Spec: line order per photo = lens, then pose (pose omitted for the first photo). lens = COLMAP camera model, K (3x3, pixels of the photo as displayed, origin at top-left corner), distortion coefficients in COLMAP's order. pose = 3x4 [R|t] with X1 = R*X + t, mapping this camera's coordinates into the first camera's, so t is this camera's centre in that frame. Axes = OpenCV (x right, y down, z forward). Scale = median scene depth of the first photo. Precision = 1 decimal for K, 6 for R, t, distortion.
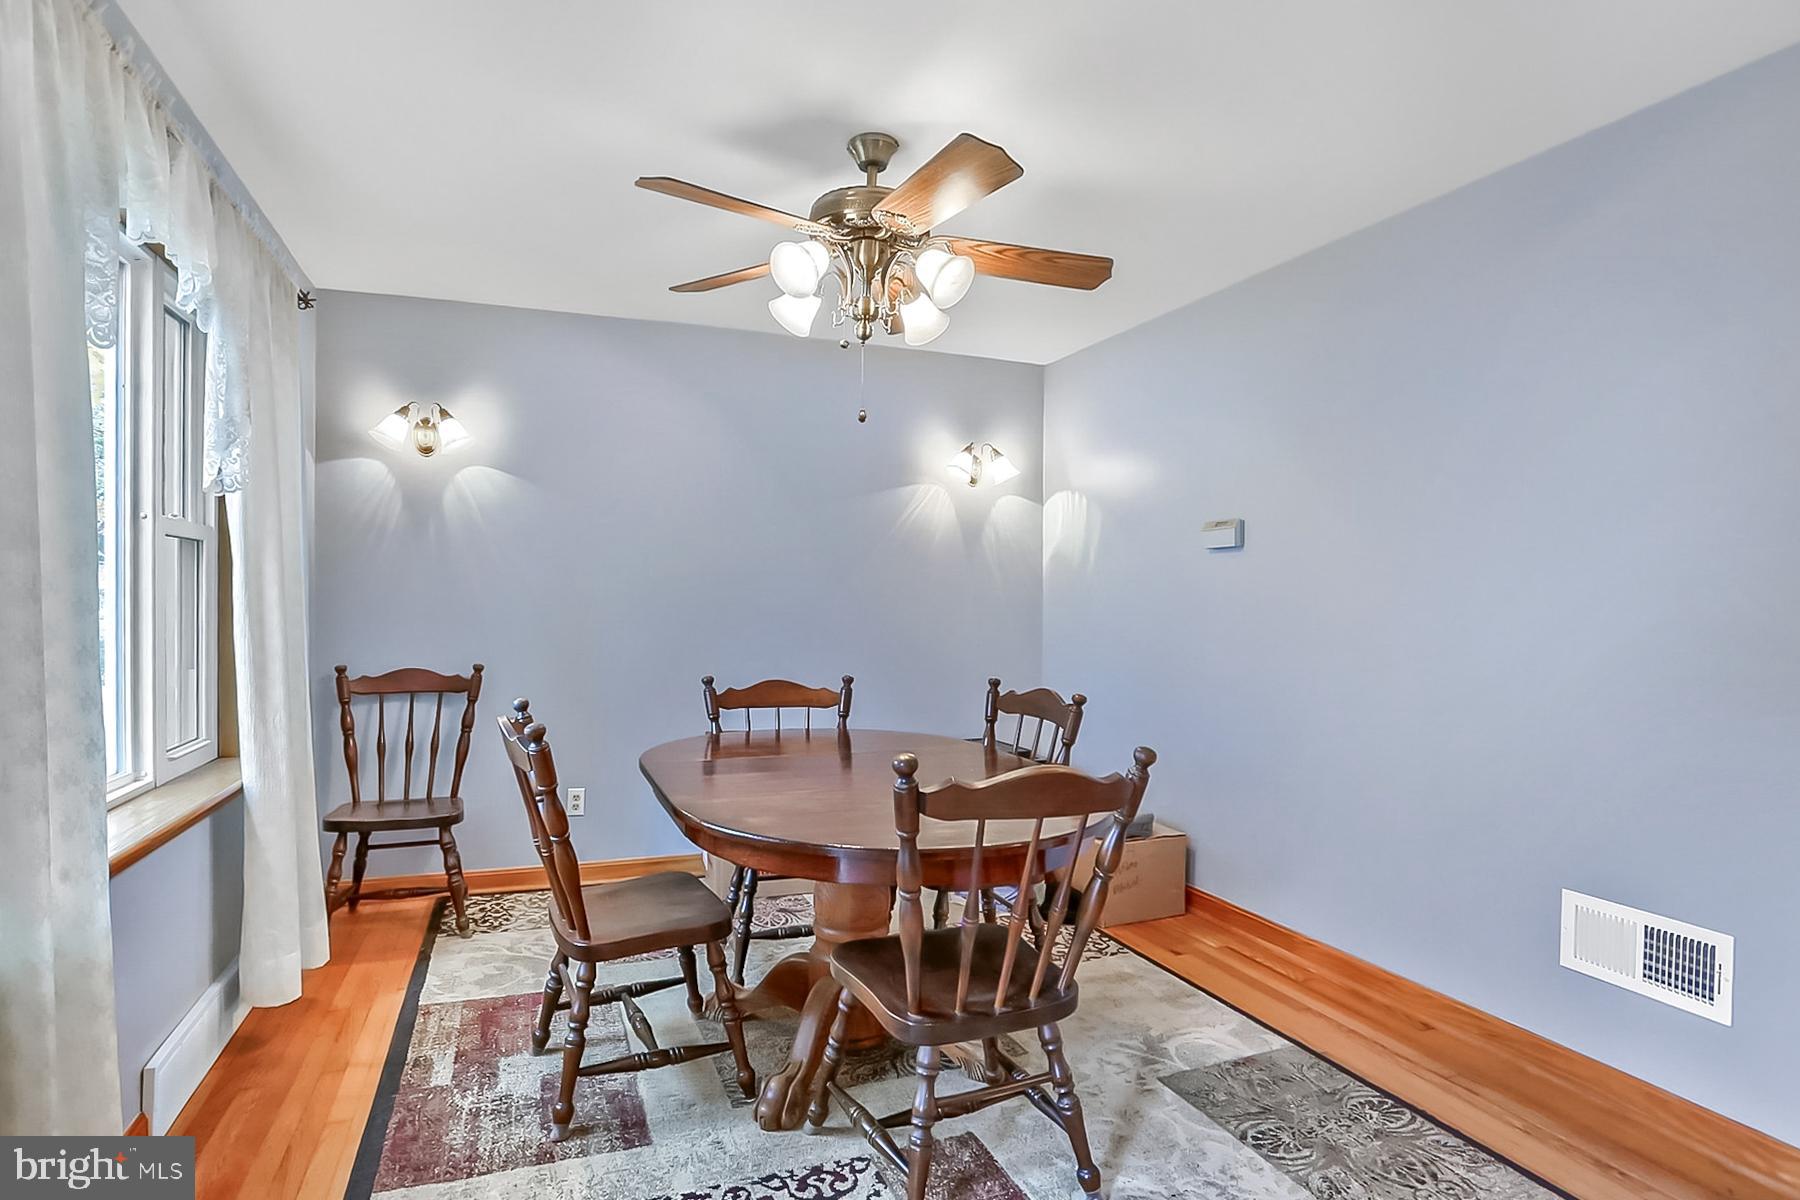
lens RADIAL K [[940.8, 0, 900.0], [0, 940.8, 600.0], [0, 0, 1]] dist [-0.085144, 0.060873]
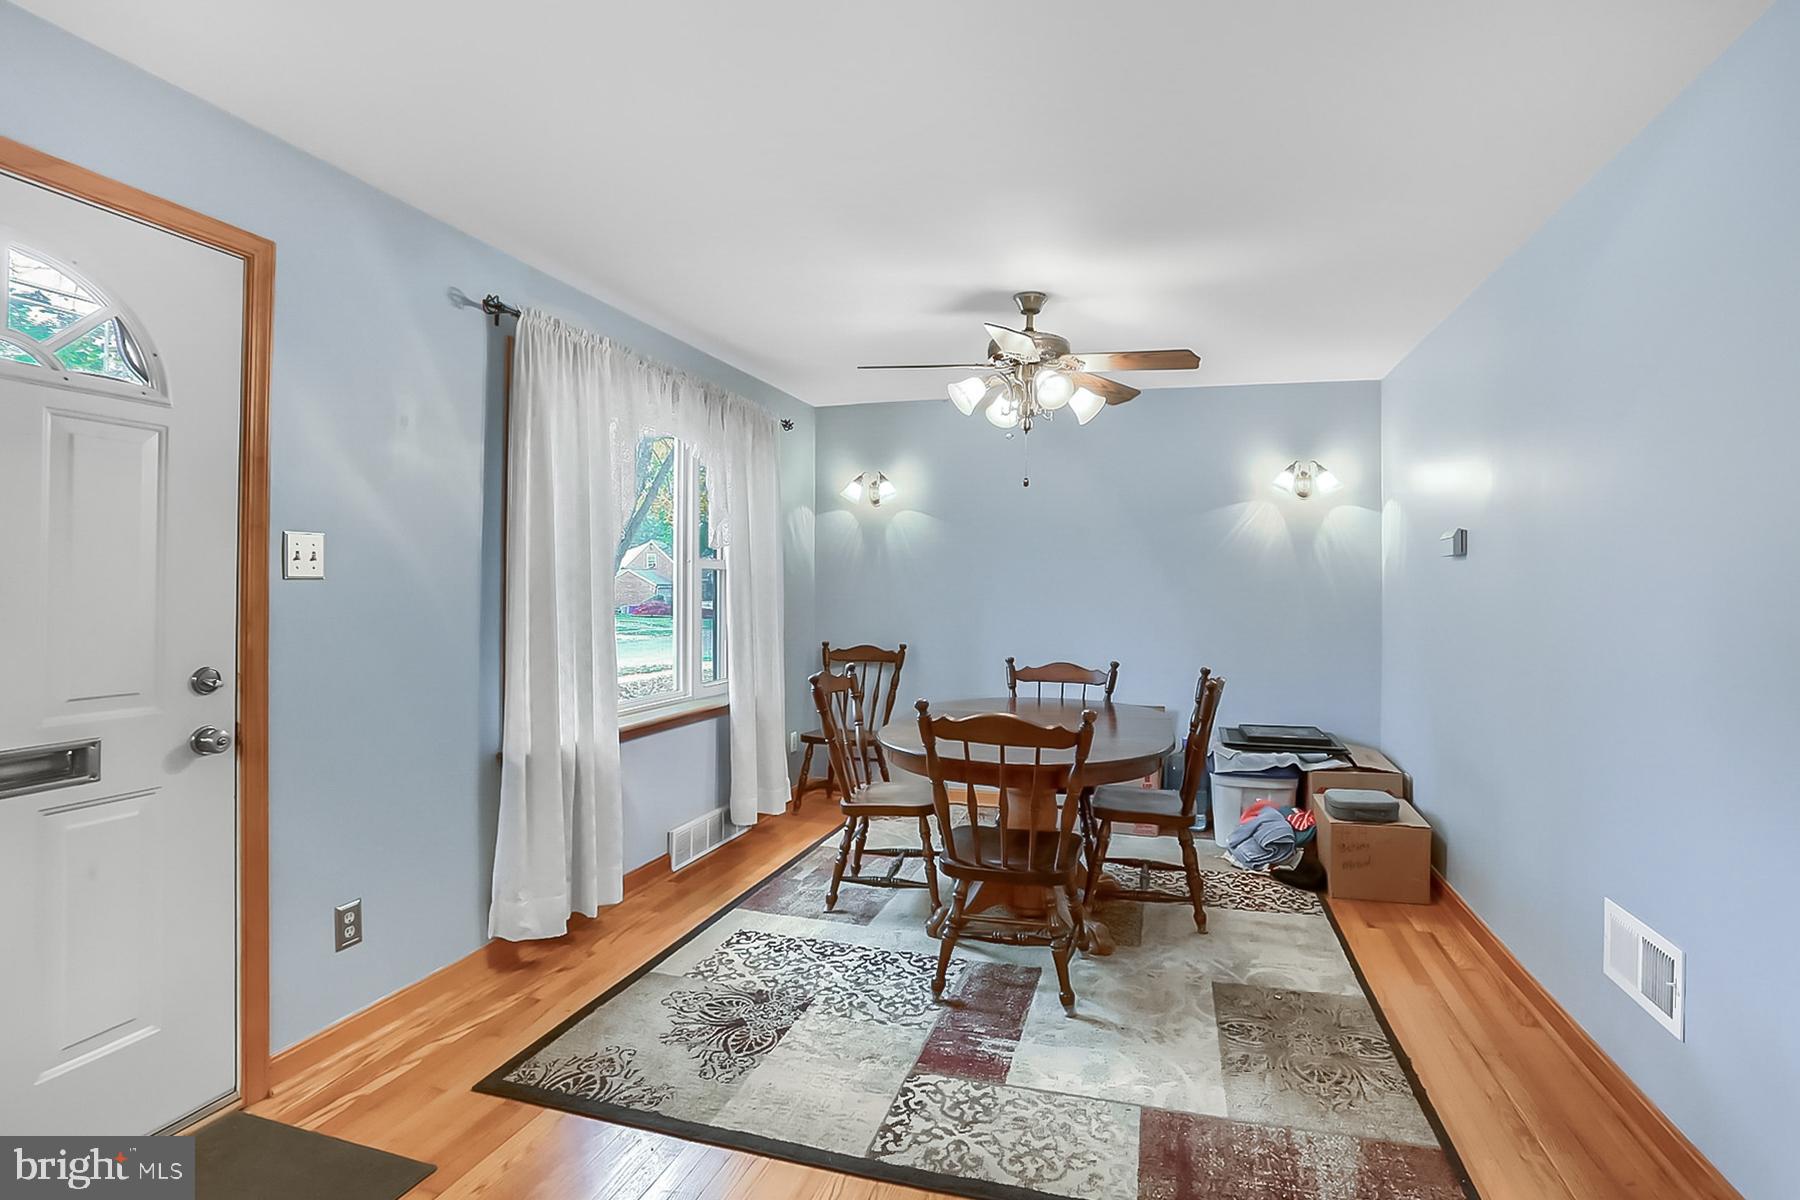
lens RADIAL K [[905.4, 0, 902.6], [0, 905.4, 558.4], [0, 0, 1]] dist [-0.078290, 0.056366]
pose [[0.795141, -0.021934, -0.606028, 0.500249], [-0.000351, 0.999329, -0.036628, -0.017708], [0.606425, 0.029337, 0.794599, -0.187760]]
